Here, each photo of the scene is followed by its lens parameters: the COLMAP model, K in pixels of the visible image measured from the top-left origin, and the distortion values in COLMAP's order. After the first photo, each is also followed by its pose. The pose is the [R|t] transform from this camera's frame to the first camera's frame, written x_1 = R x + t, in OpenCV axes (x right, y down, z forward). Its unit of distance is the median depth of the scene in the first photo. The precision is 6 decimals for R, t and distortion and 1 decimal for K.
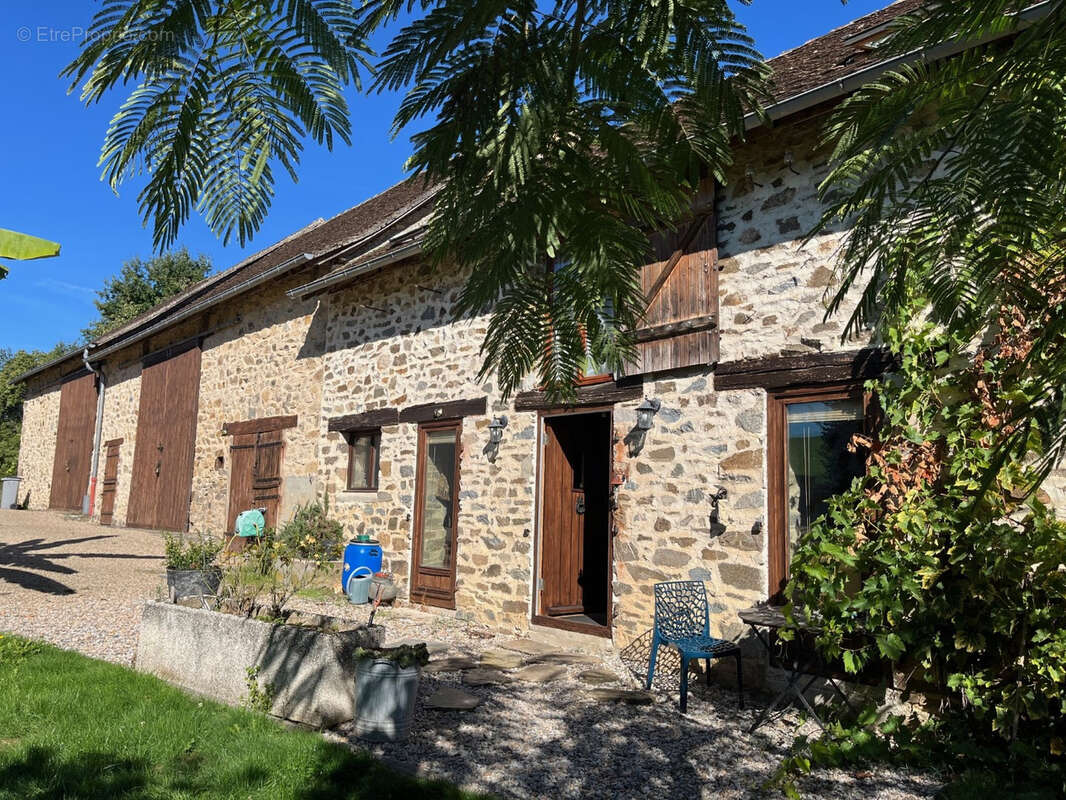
lens RADIAL K [[819.1, 0, 519.8], [0, 819.1, 416.5], [0, 0, 1]] dist [0.071099, -0.105223]
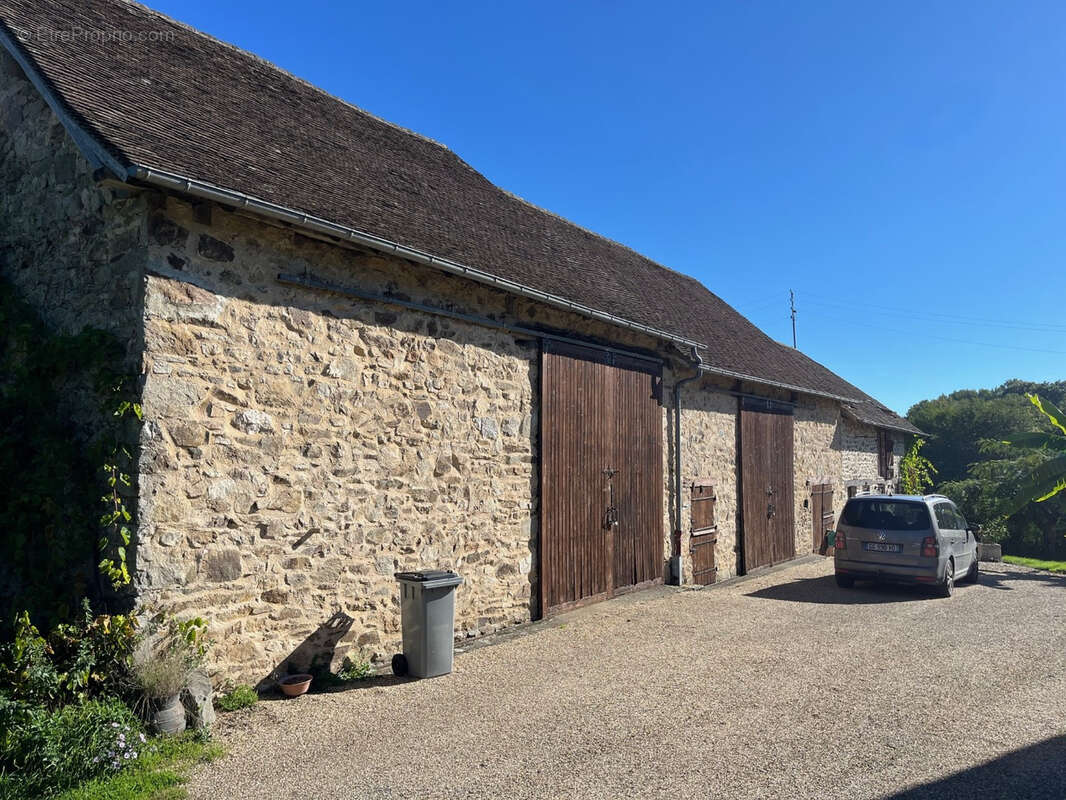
lens RADIAL K [[819.1, 0, 533.7], [0, 819.1, 403.7], [0, 0, 1]] dist [0.071099, -0.105223]
pose [[-0.251534, 0.030646, 0.967363, -2.800815], [-0.131453, 0.989155, -0.065516, 0.067592], [-0.958880, -0.143643, -0.244778, 3.123751]]
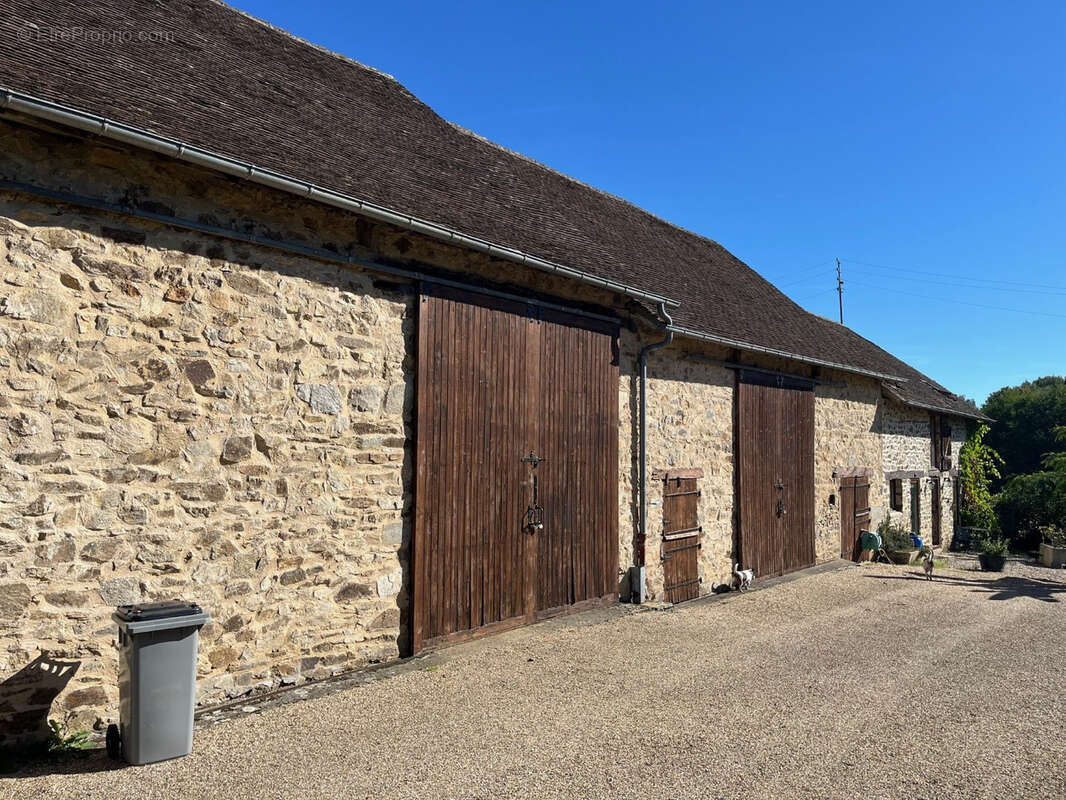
lens RADIAL K [[816.4, 0, 534.6], [0, 816.4, 402.8], [0, 0, 1]] dist [0.040444, -0.046440]
pose [[-0.171980, 0.018243, 0.984932, -2.521461], [-0.135881, 0.989832, -0.042060, 0.042588], [-0.975684, -0.141067, -0.167752, 2.809633]]
